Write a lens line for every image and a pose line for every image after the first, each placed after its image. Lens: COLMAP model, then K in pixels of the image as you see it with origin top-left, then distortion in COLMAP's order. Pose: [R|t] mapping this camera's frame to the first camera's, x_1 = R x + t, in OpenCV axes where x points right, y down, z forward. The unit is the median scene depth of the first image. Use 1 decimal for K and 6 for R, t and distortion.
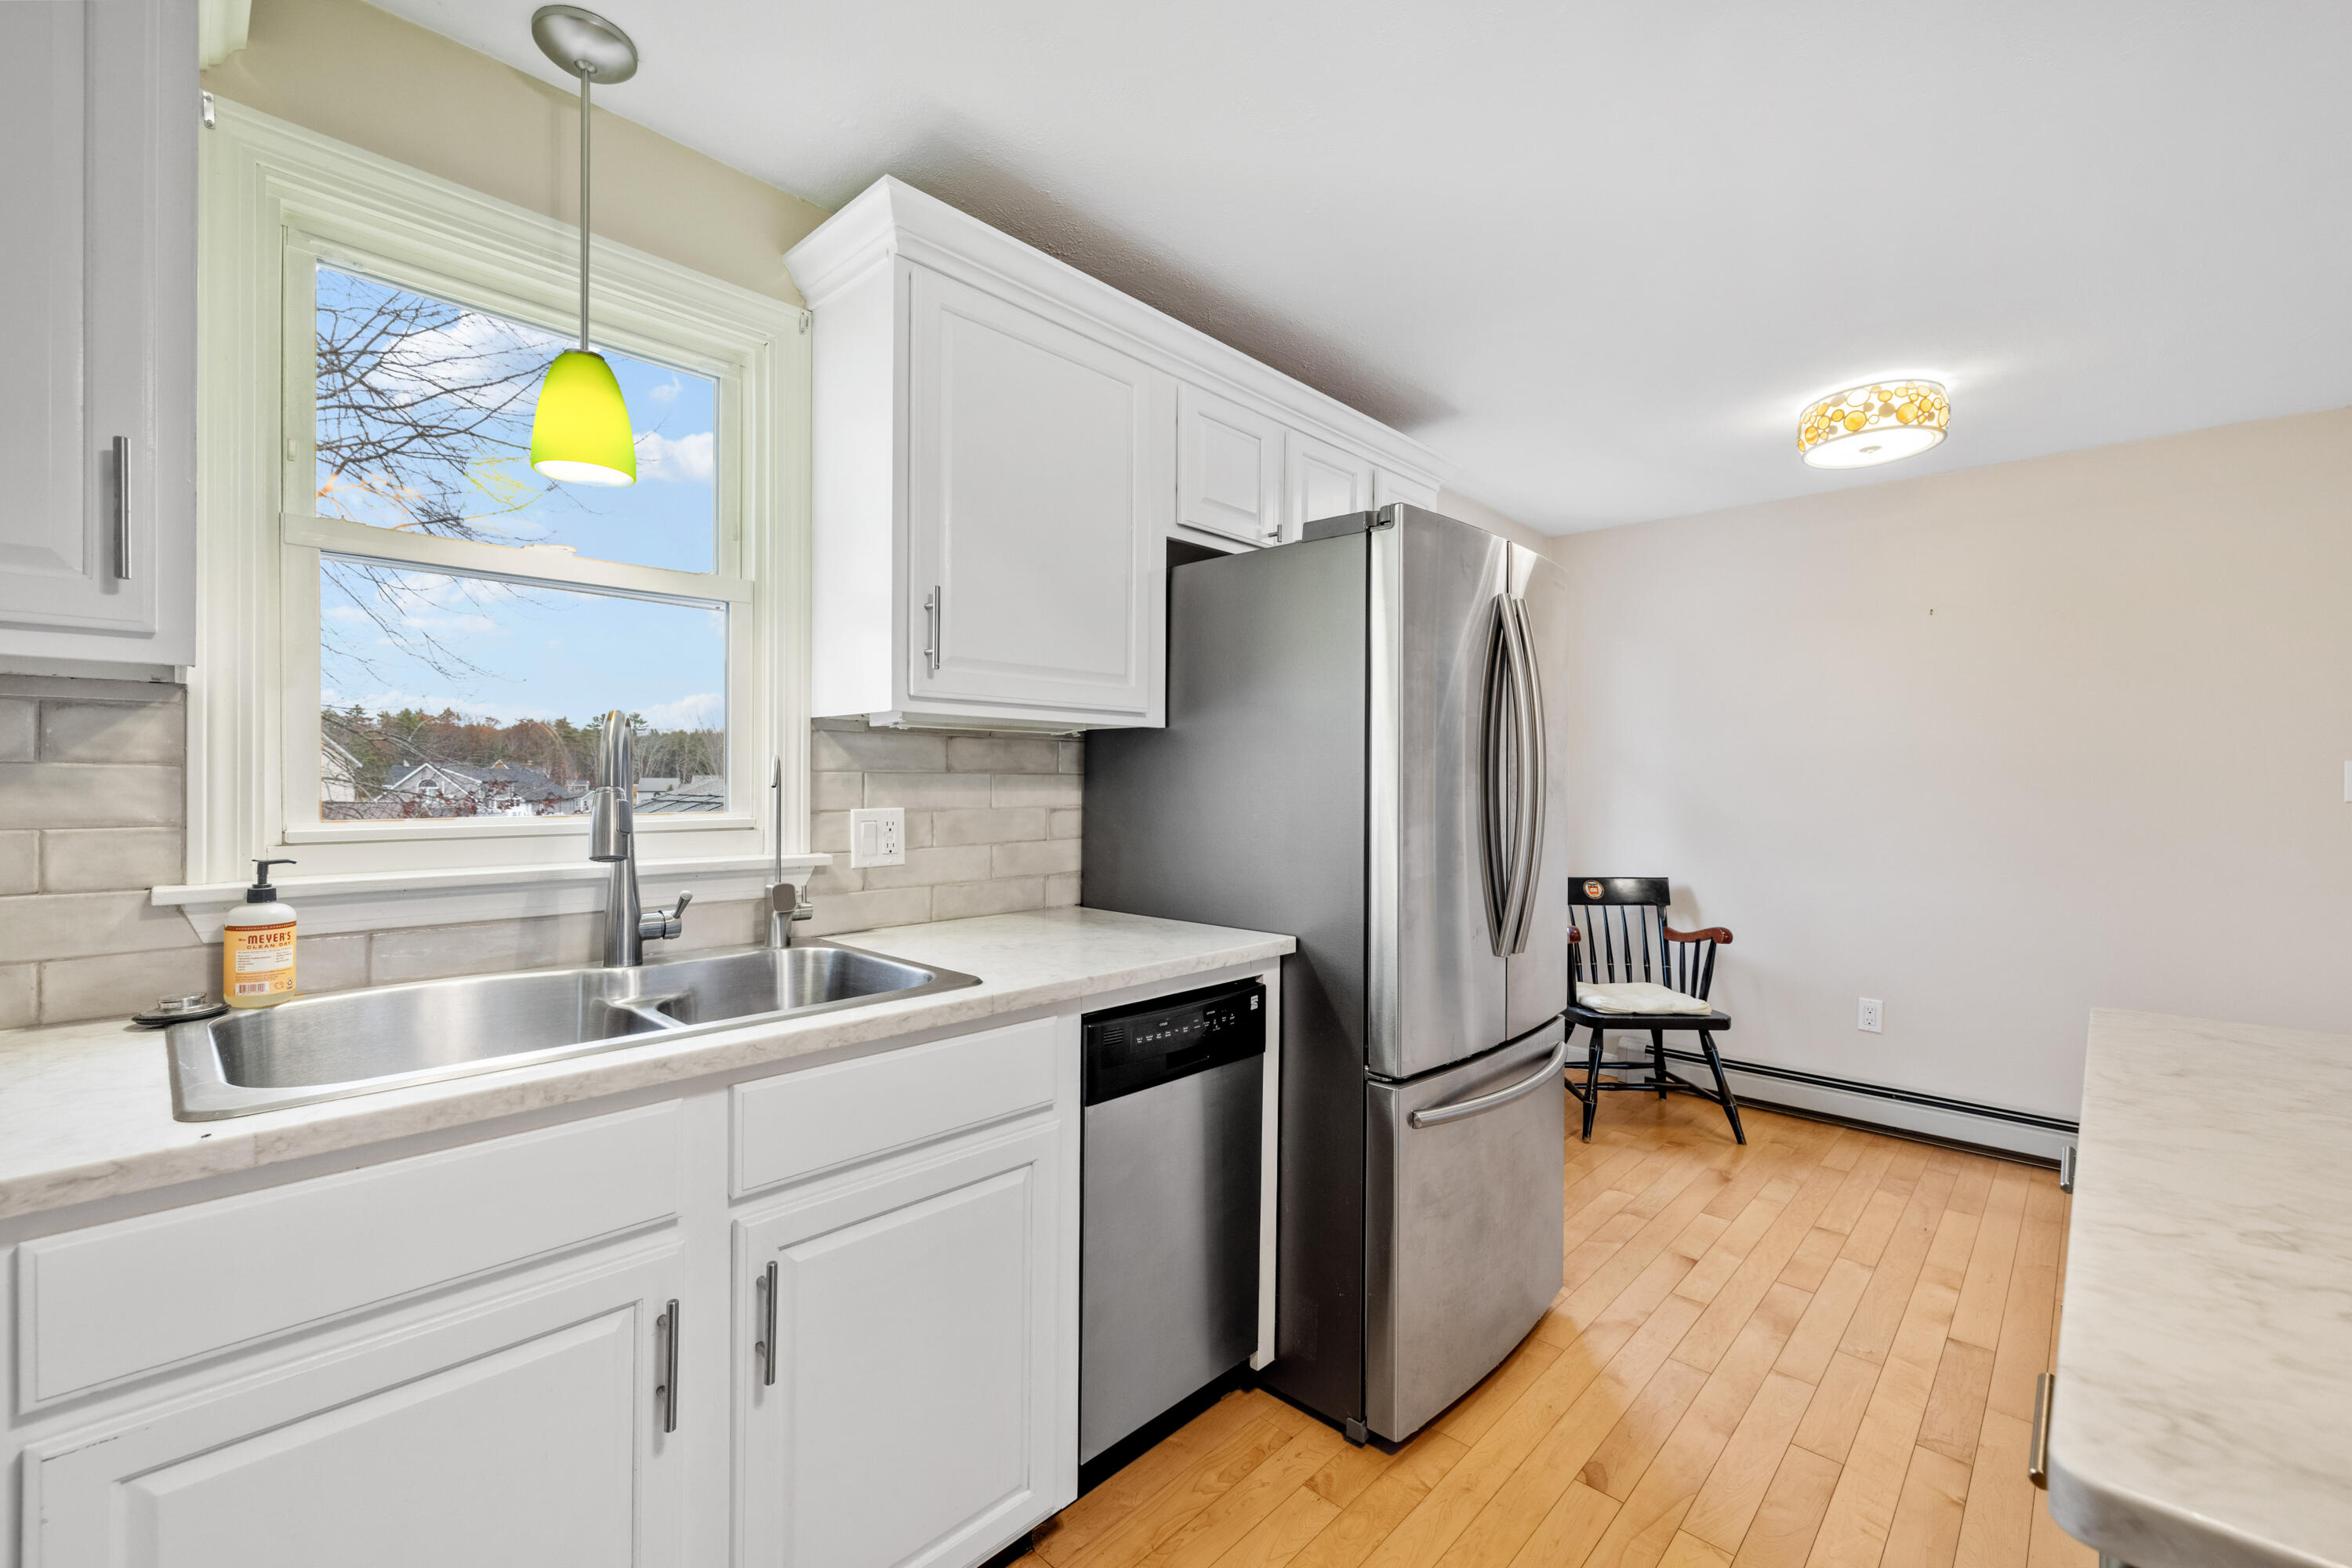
lens RADIAL K [[987.1, 0, 1163.4], [0, 987.1, 785.9], [0, 0, 1]] dist [0.000651, -0.000082]
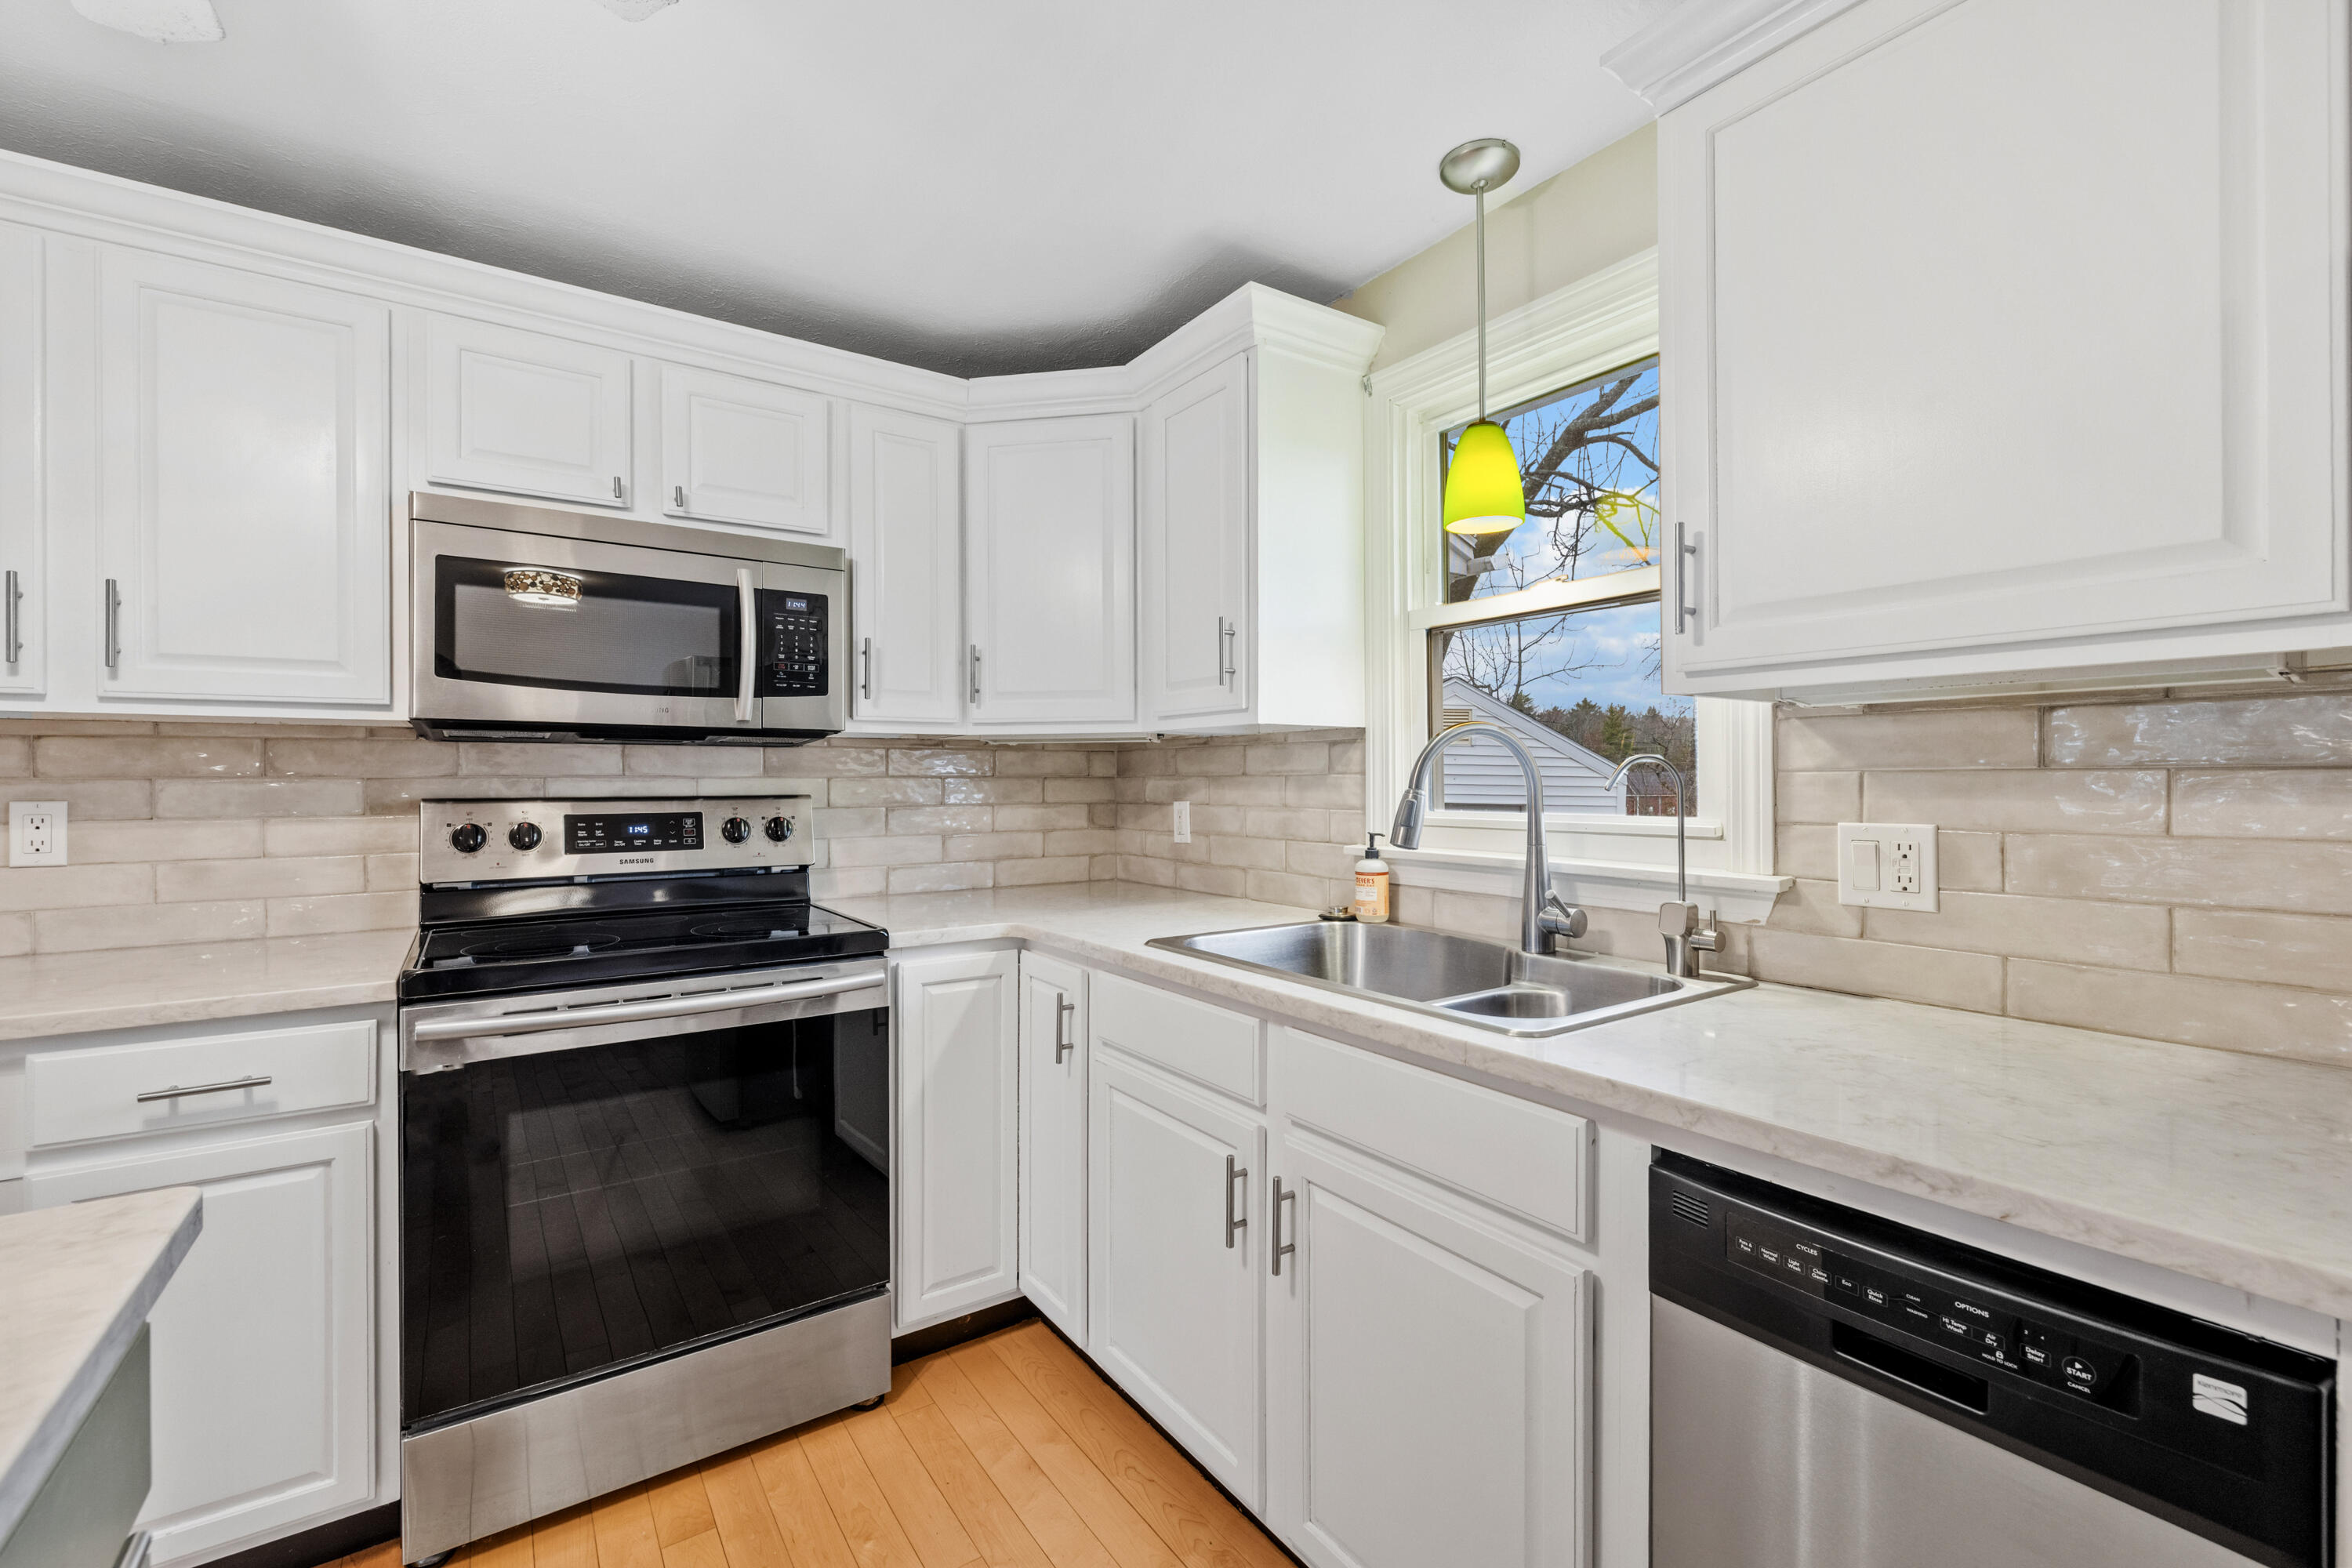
lens RADIAL K [[995.5, 0, 1170.9], [0, 995.5, 778.7], [0, 0, 1]] dist [-0.000654, 0.000053]
pose [[-0.203498, -0.004624, -0.979064, 0.548311], [-0.002940, 0.999987, -0.004112, -0.004527], [0.979071, 0.002042, -0.203509, 0.728538]]
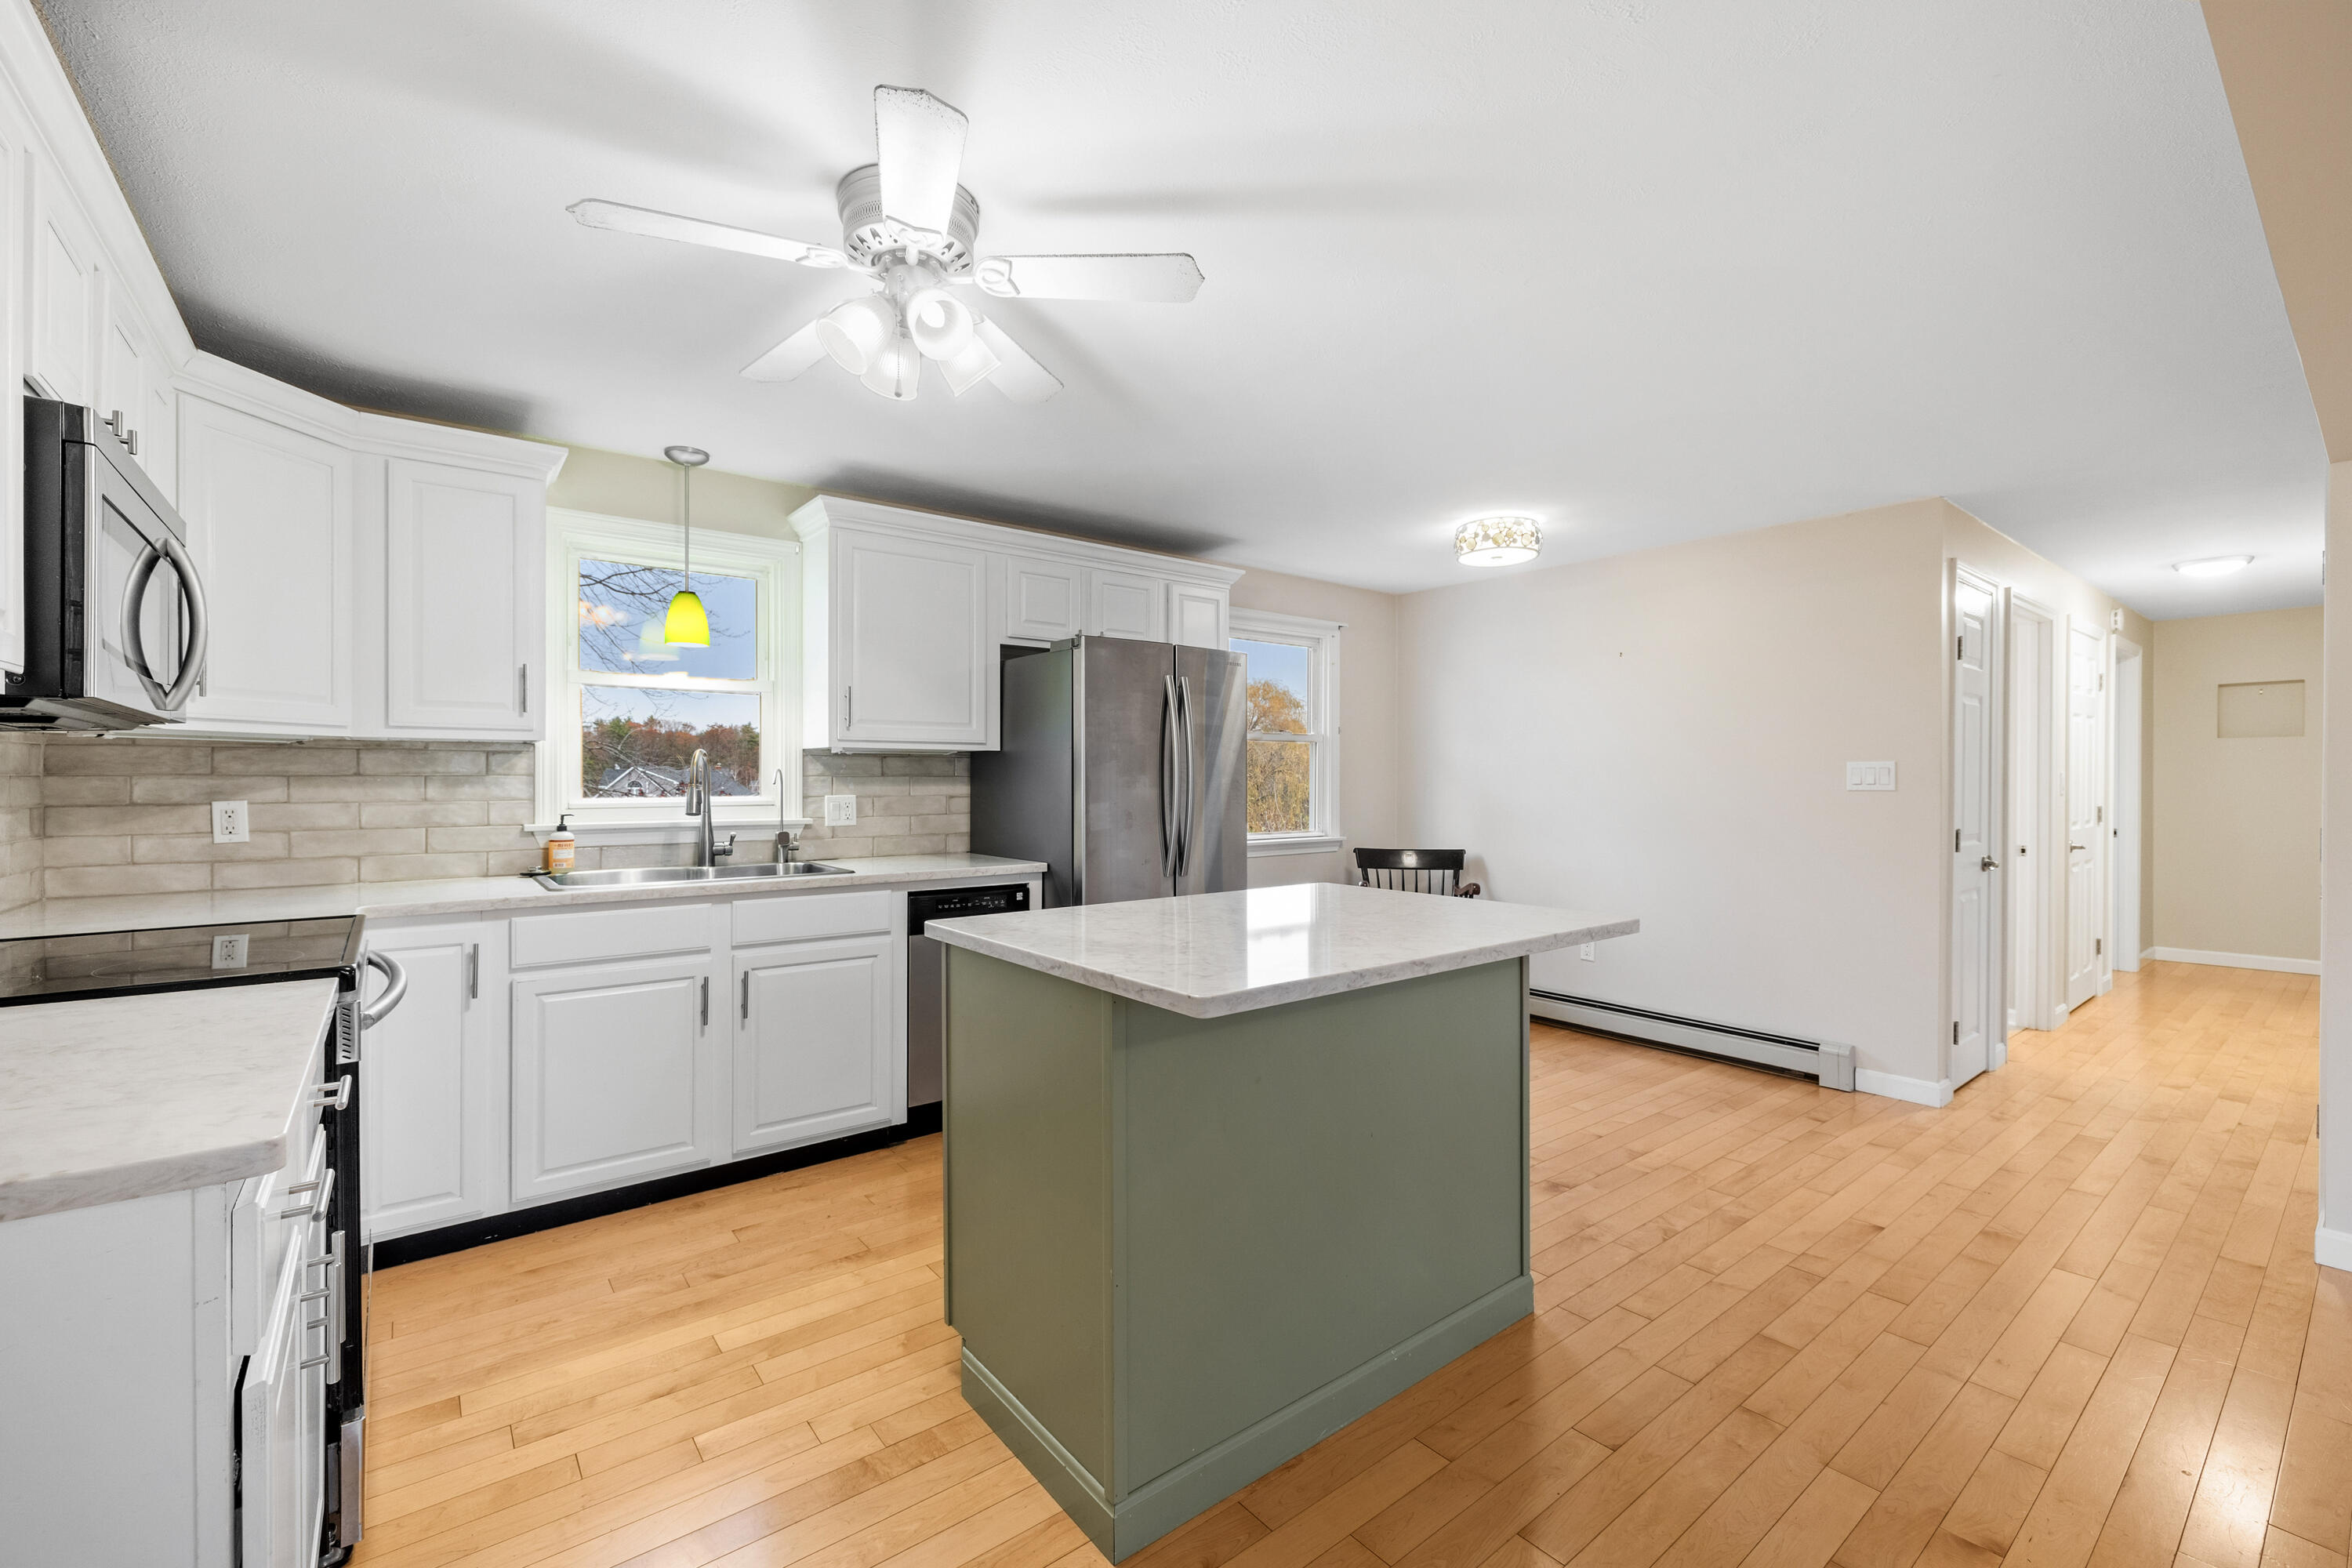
lens RADIAL K [[983.5, 0, 1163.8], [0, 983.5, 779.2], [0, 0, 1]] dist [0.000111, -0.000165]
pose [[0.989209, -0.004945, -0.146428, 0.673642], [0.004218, 0.999977, -0.005277, 0.004835], [0.146451, 0.004602, 0.989207, -0.872958]]
